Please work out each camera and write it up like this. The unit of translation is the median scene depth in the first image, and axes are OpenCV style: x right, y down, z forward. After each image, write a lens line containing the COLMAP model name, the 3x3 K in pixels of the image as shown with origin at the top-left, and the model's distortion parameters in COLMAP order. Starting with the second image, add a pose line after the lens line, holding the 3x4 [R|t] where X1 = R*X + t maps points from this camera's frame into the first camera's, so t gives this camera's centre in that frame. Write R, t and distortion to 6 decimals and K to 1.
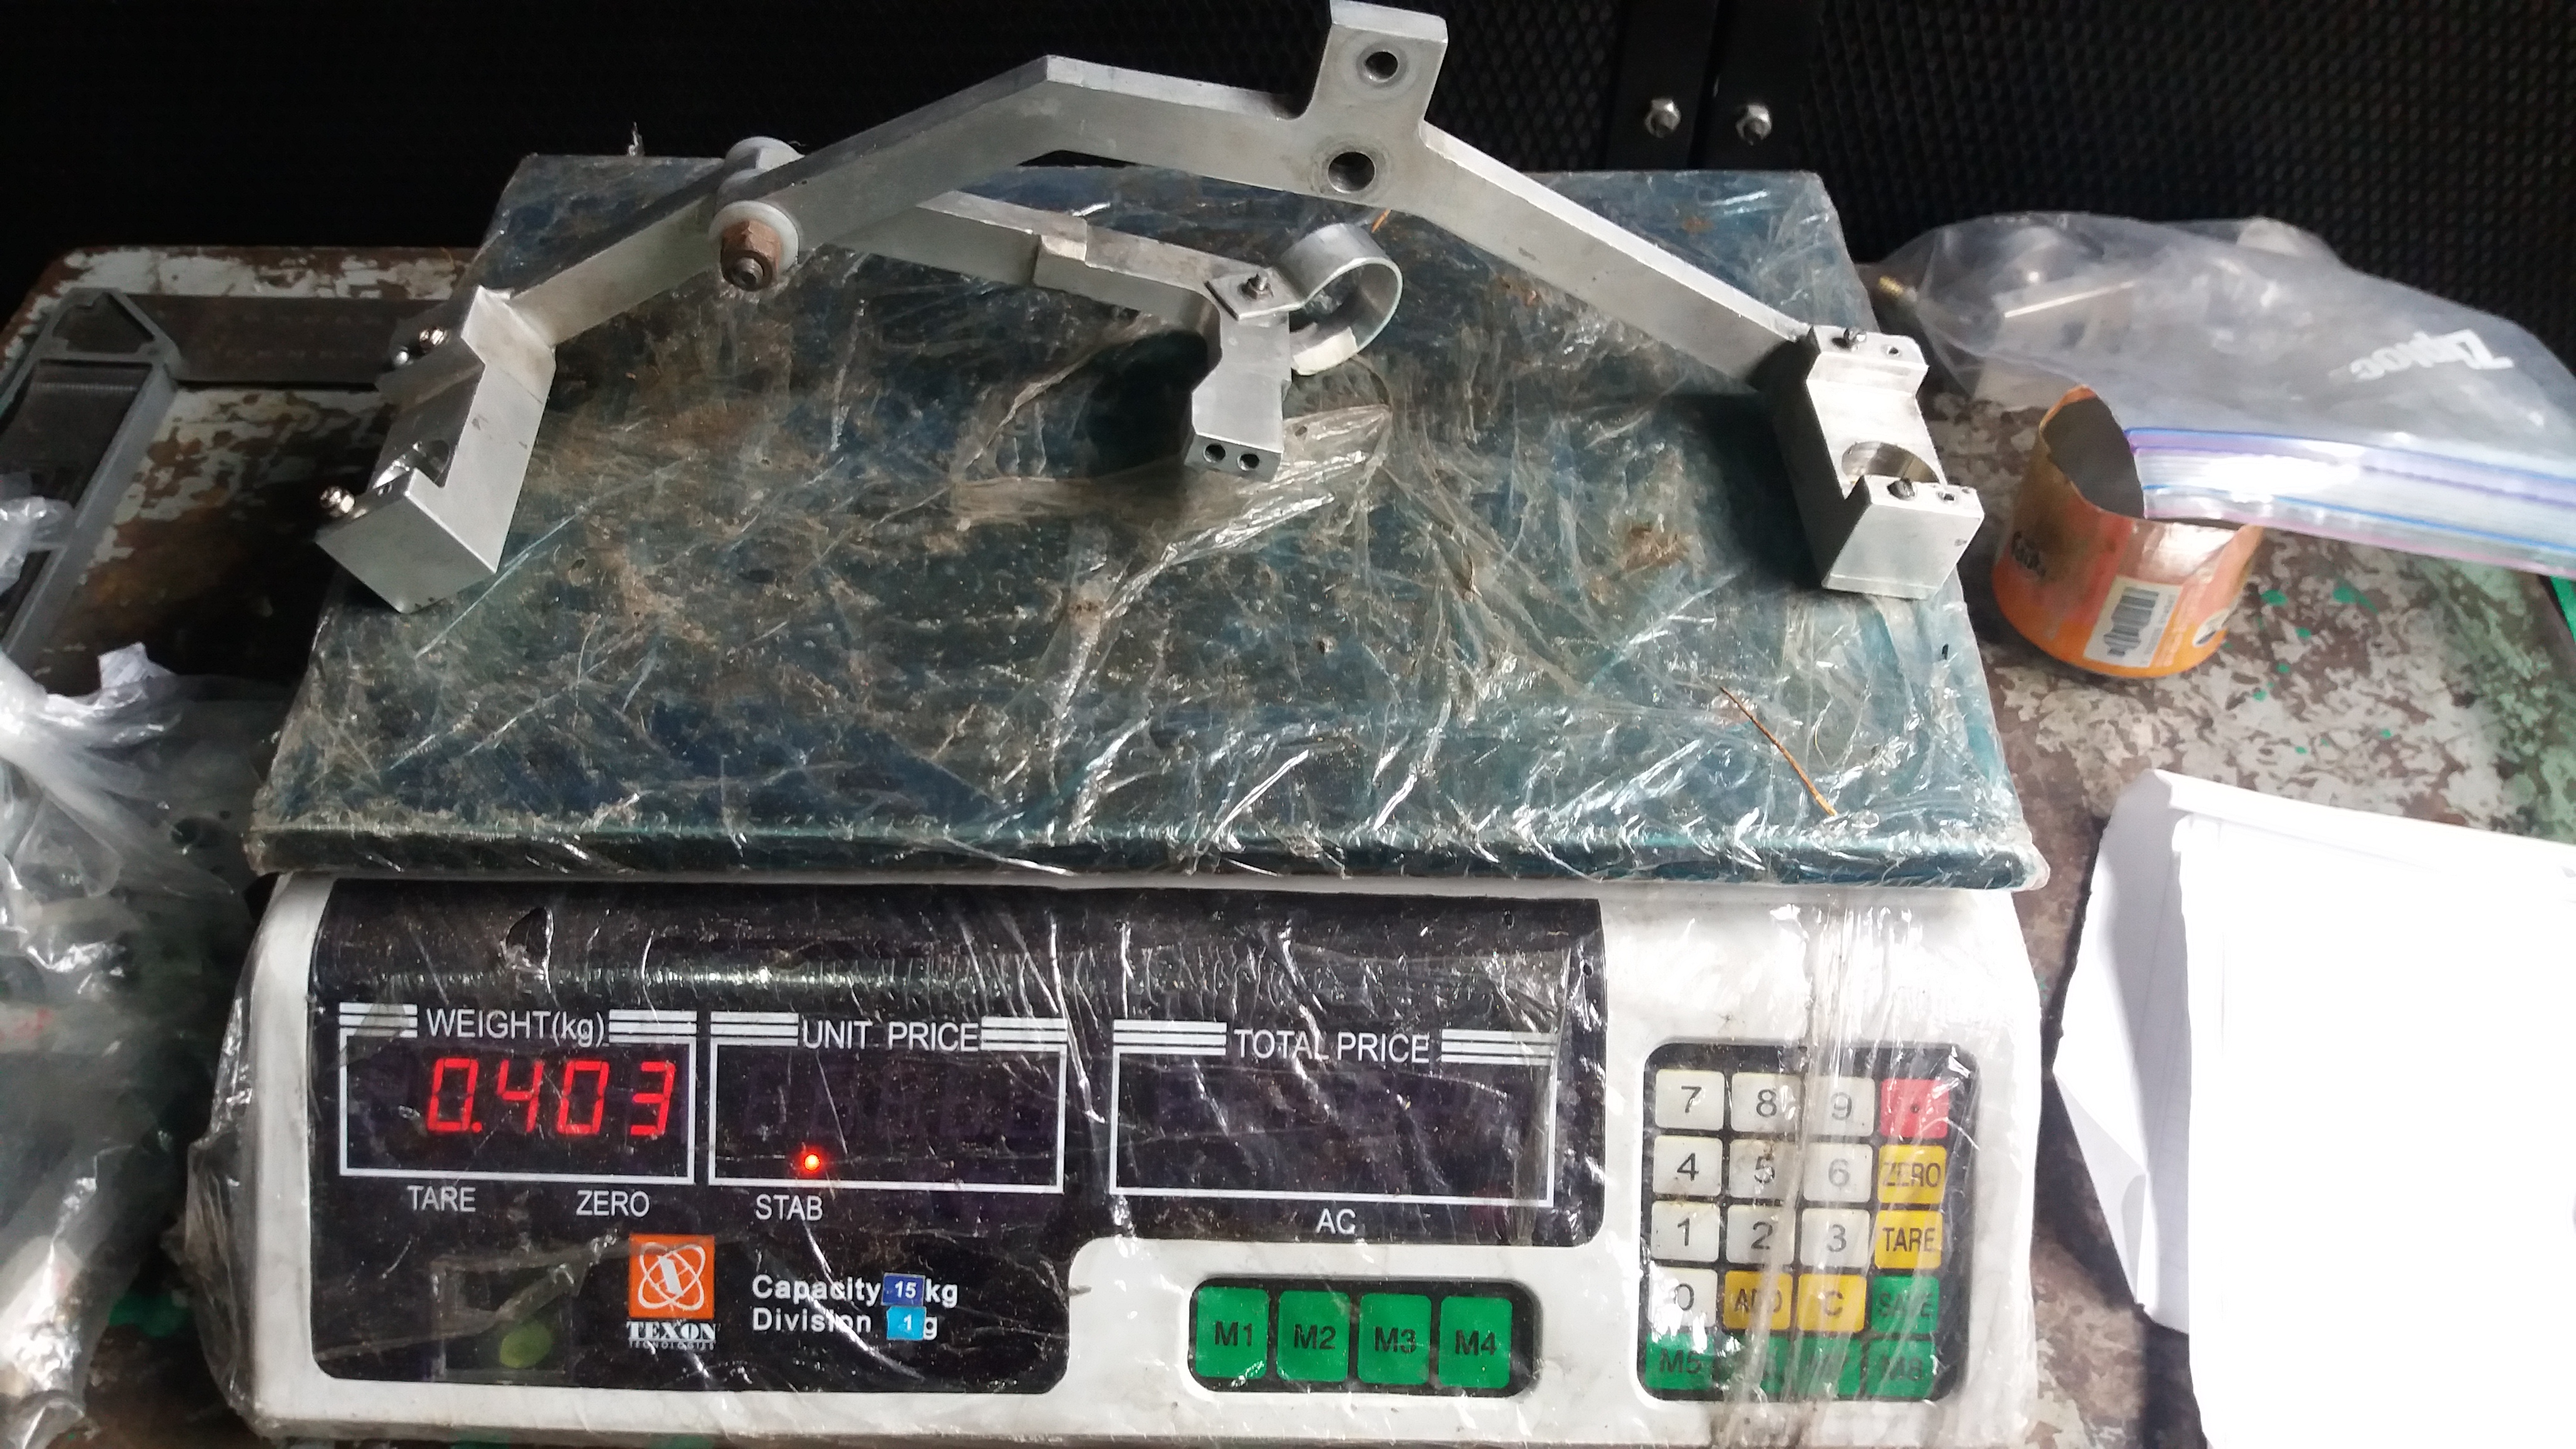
lens RADIAL K [[2451.4, 0, 1250.3], [0, 2451.4, 730.1], [0, 0, 1]] dist [0.128439, -0.433985]
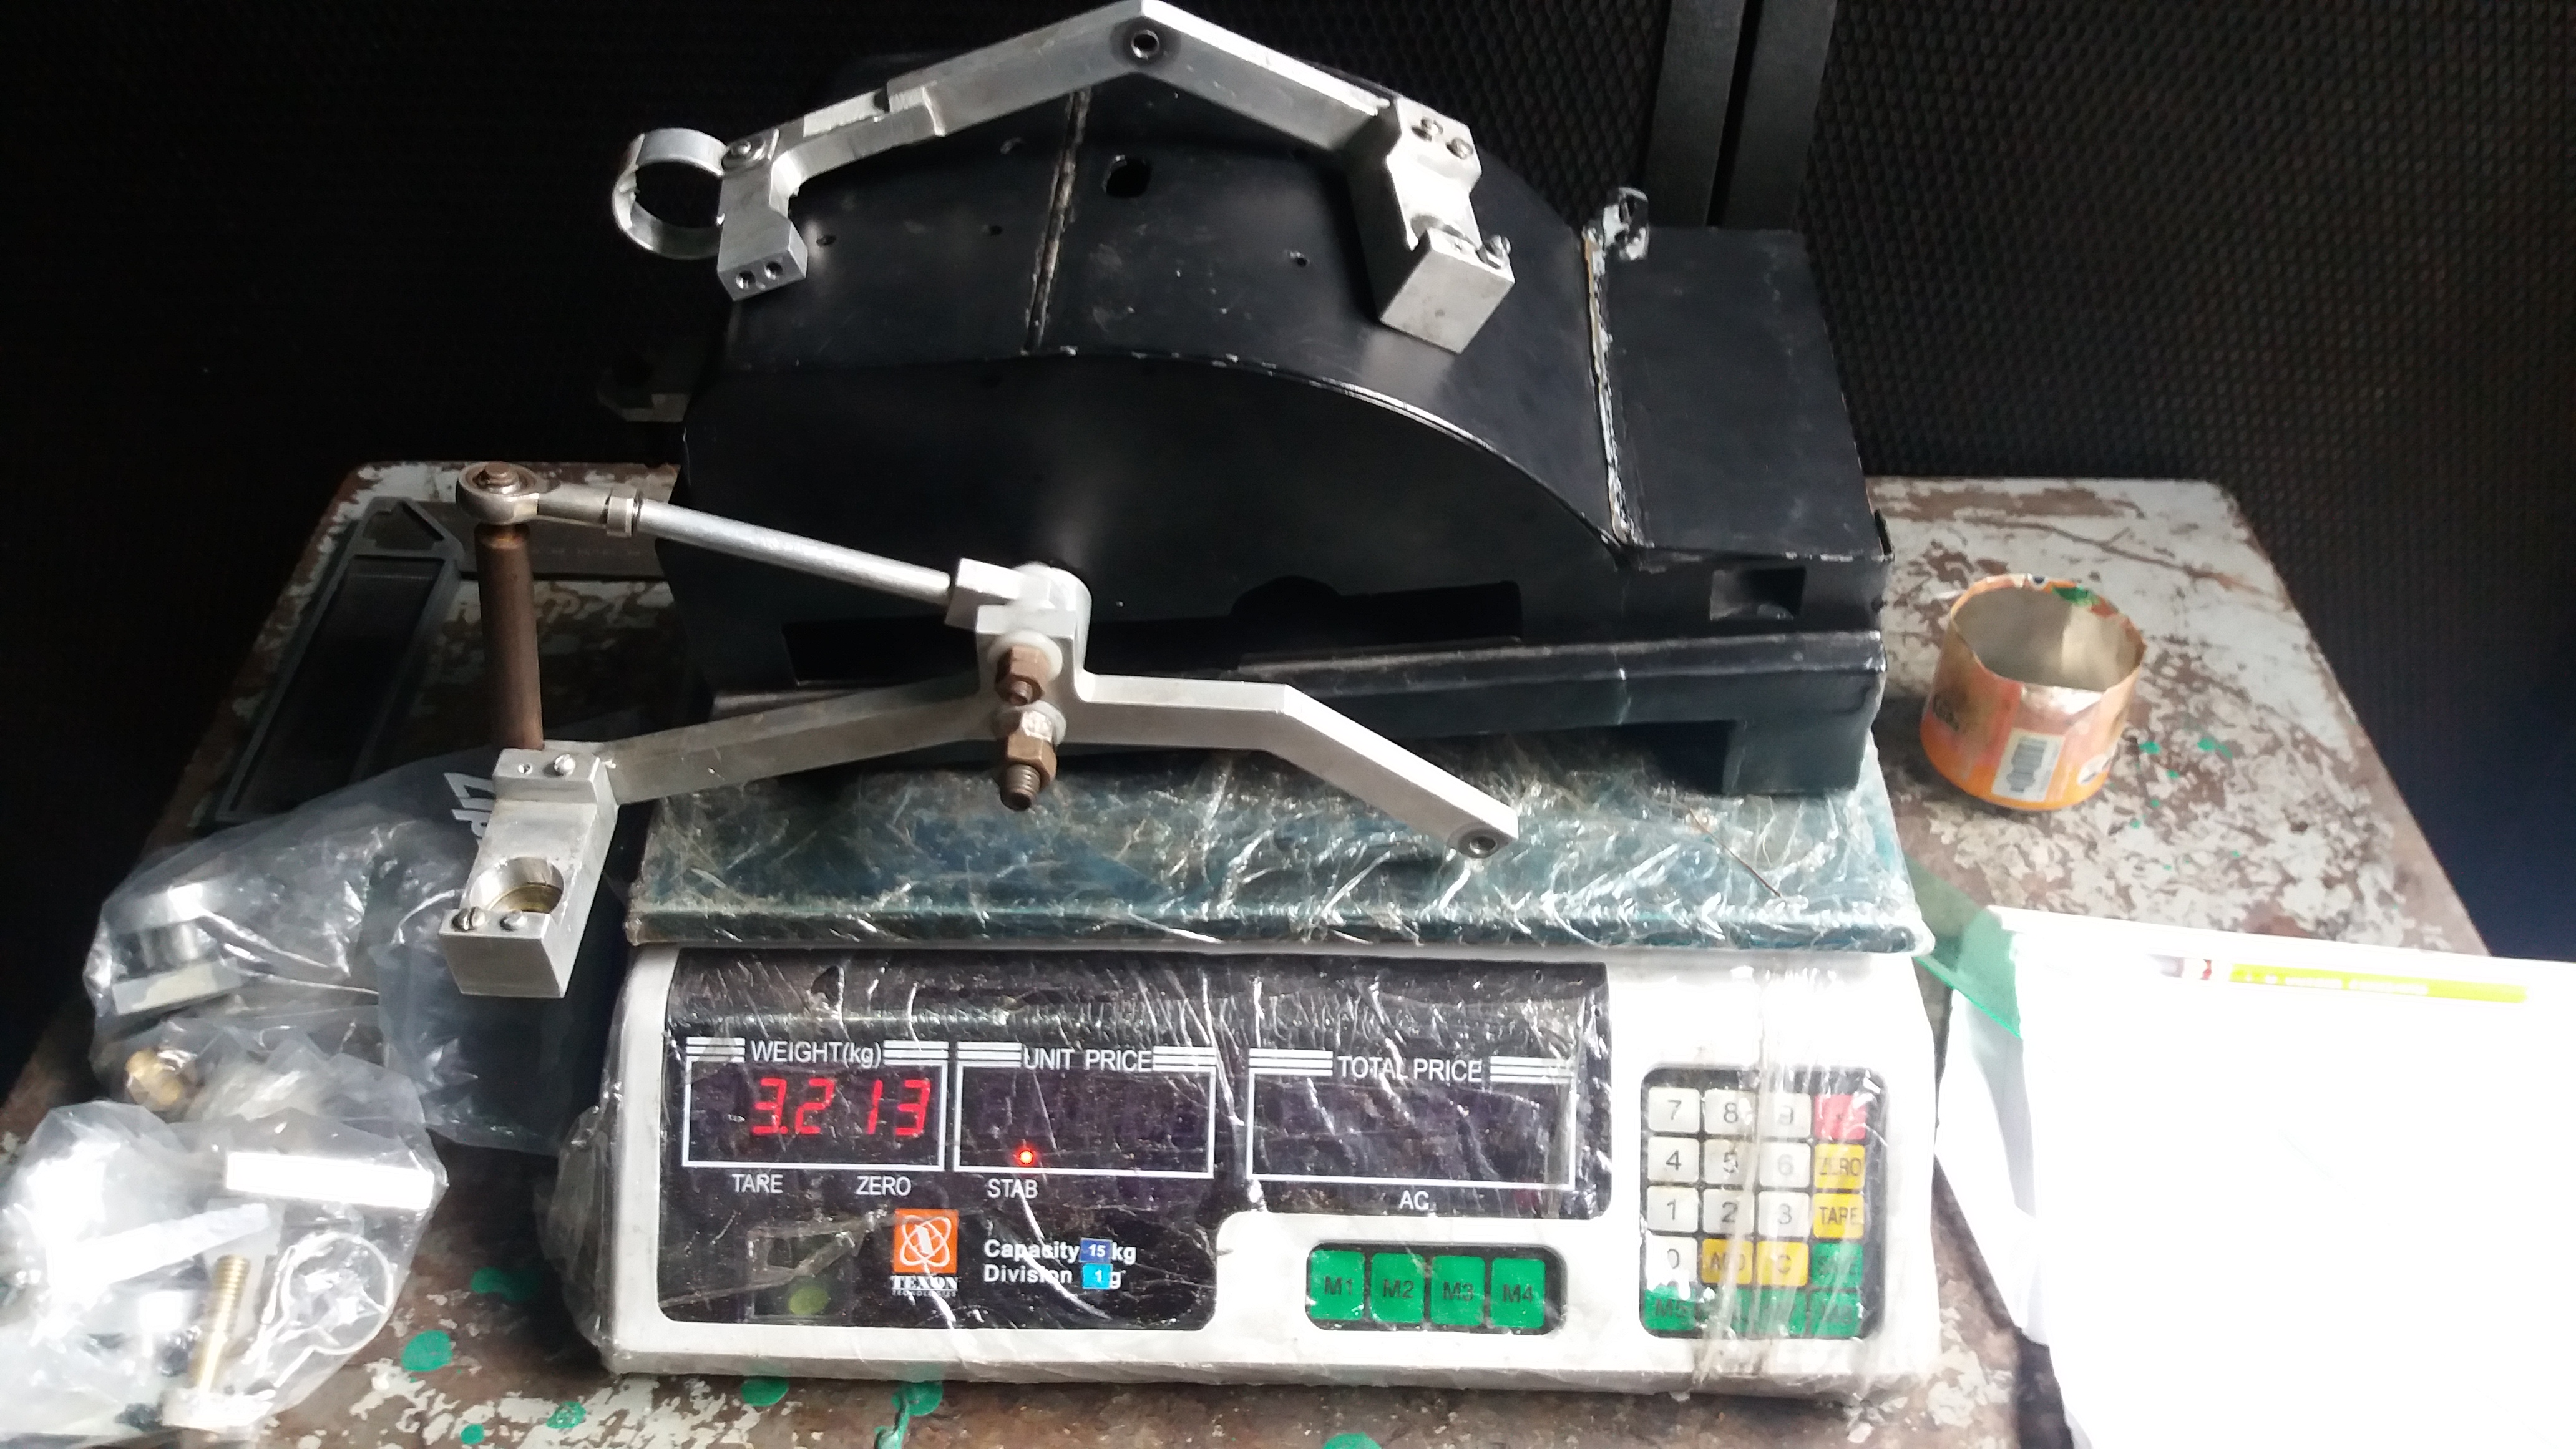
lens RADIAL K [[2870.3, 0, 1189.4], [0, 2870.3, 664.6], [0, 0, 1]] dist [0.191493, -0.837338]
pose [[0.999923, -0.001722, -0.012303, -0.068764], [0.000575, 0.995695, -0.092692, 0.052981], [0.012409, 0.092678, 0.995619, -0.612899]]
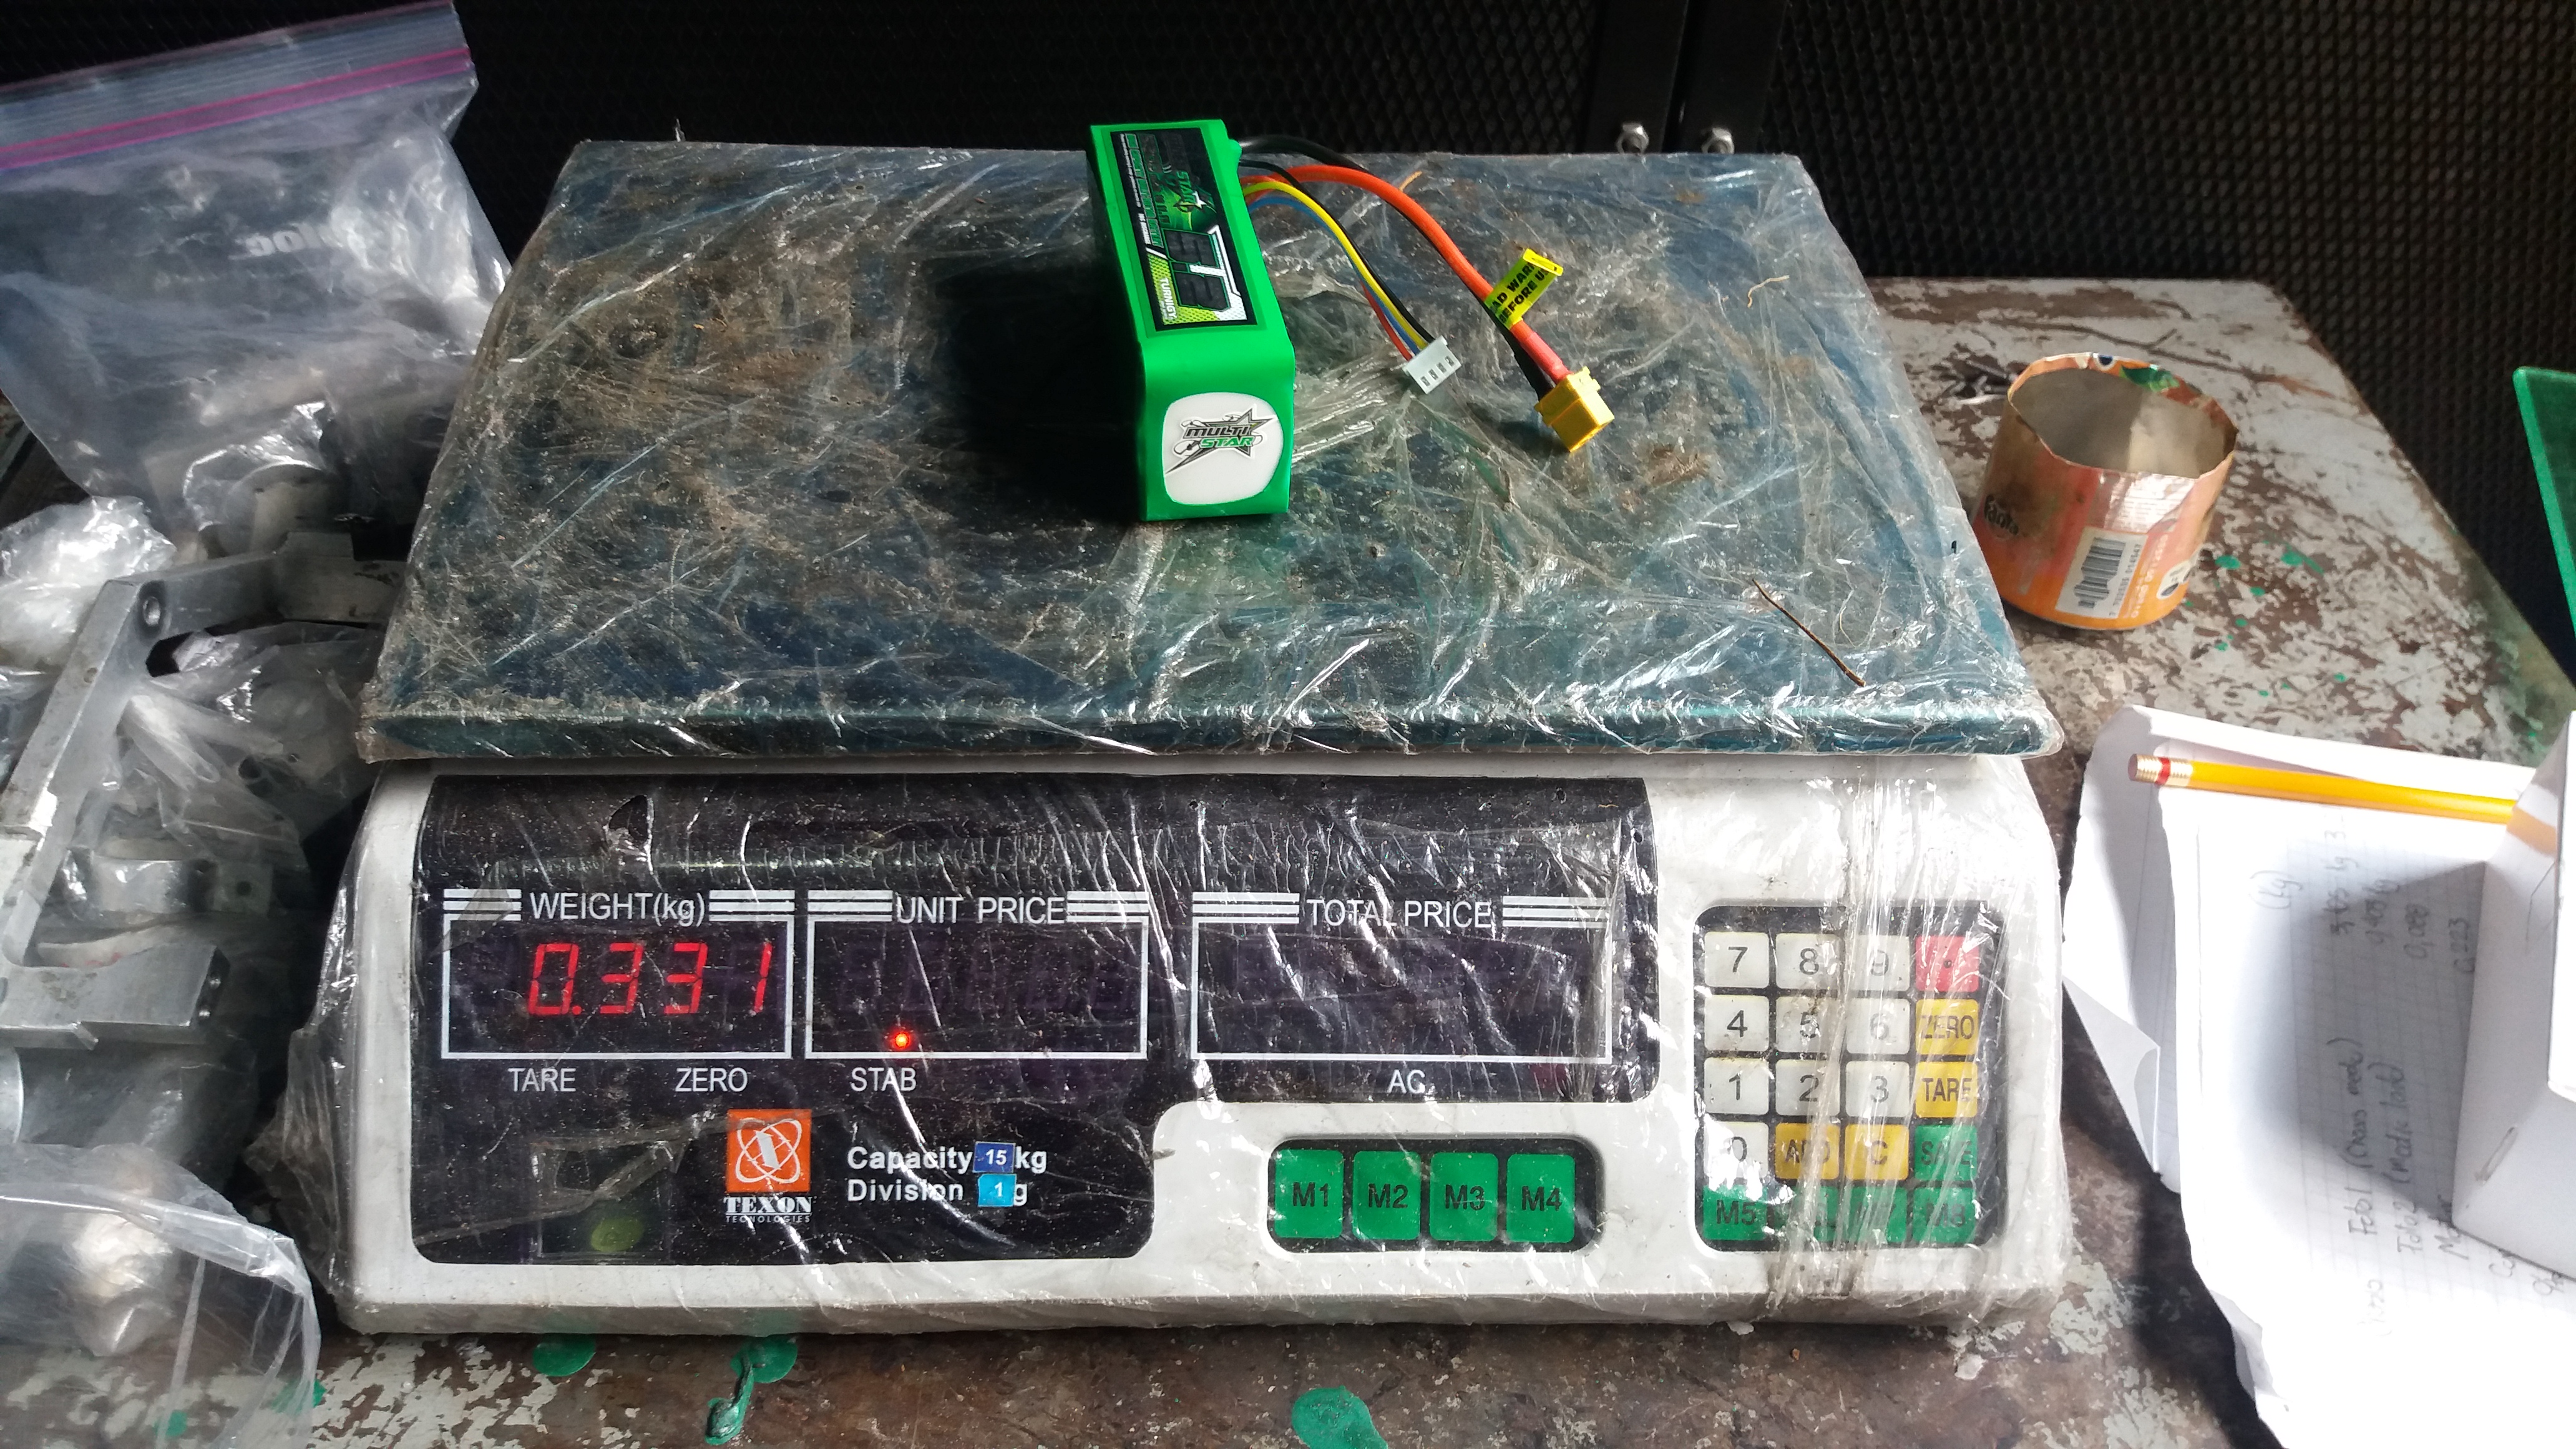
lens RADIAL K [[2503.3, 0, 1229.0], [0, 2503.3, 780.9], [0, 0, 1]] dist [0.168951, -0.567900]
pose [[0.998595, -0.015785, 0.050583, -0.092921], [0.019764, 0.996666, -0.079158, 0.154650], [-0.049164, 0.080046, 0.995578, -0.072028]]
